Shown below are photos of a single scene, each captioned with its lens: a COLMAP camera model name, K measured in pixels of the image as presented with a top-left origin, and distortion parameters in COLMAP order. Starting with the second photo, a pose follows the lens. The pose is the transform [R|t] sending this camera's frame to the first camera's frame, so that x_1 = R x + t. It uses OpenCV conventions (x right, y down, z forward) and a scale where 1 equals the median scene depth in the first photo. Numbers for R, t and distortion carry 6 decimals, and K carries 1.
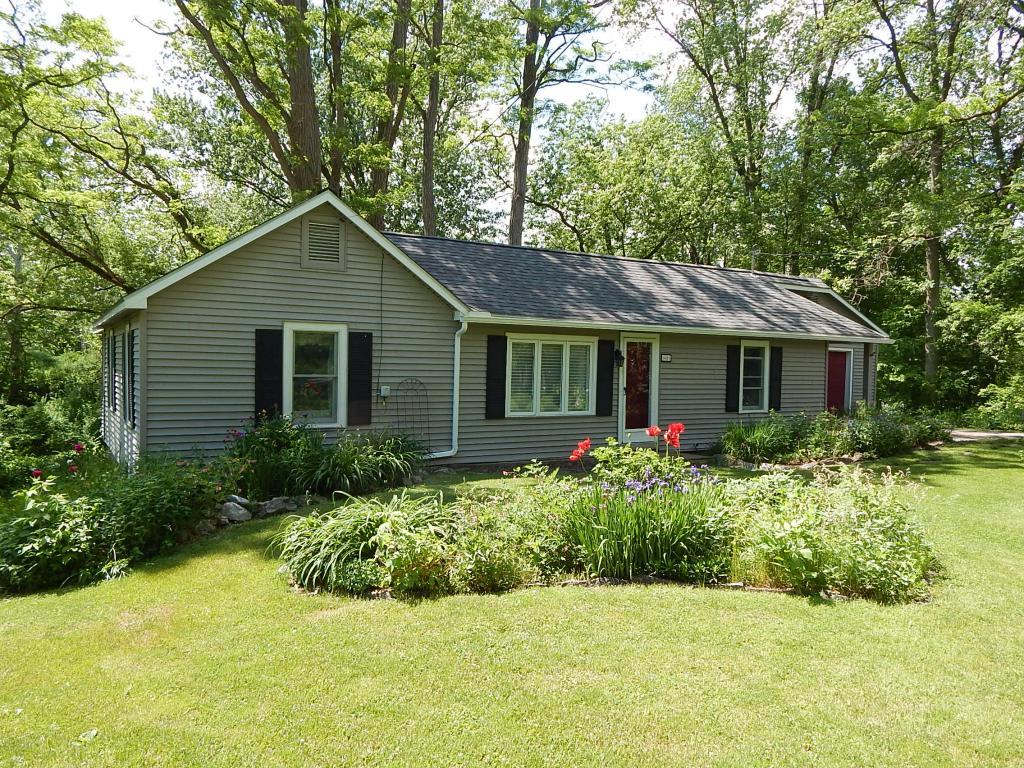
lens RADIAL K [[761.4, 0, 512.5], [0, 761.4, 383.2], [0, 0, 1]] dist [-0.014947, 0.011798]
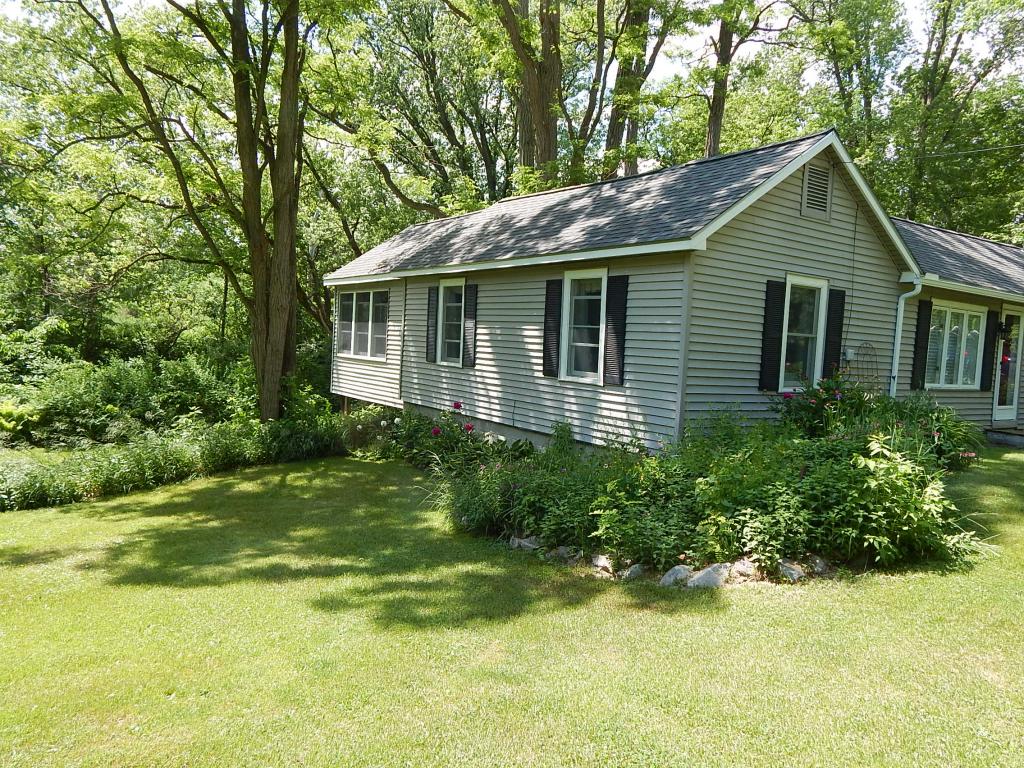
lens RADIAL K [[761.4, 0, 514.0], [0, 761.4, 377.2], [0, 0, 1]] dist [-0.014947, 0.011798]
pose [[0.998129, 0.040382, 0.045915, -0.560157], [-0.041806, 0.998661, 0.030485, 0.023896], [-0.044623, -0.032348, 0.998480, 0.090958]]
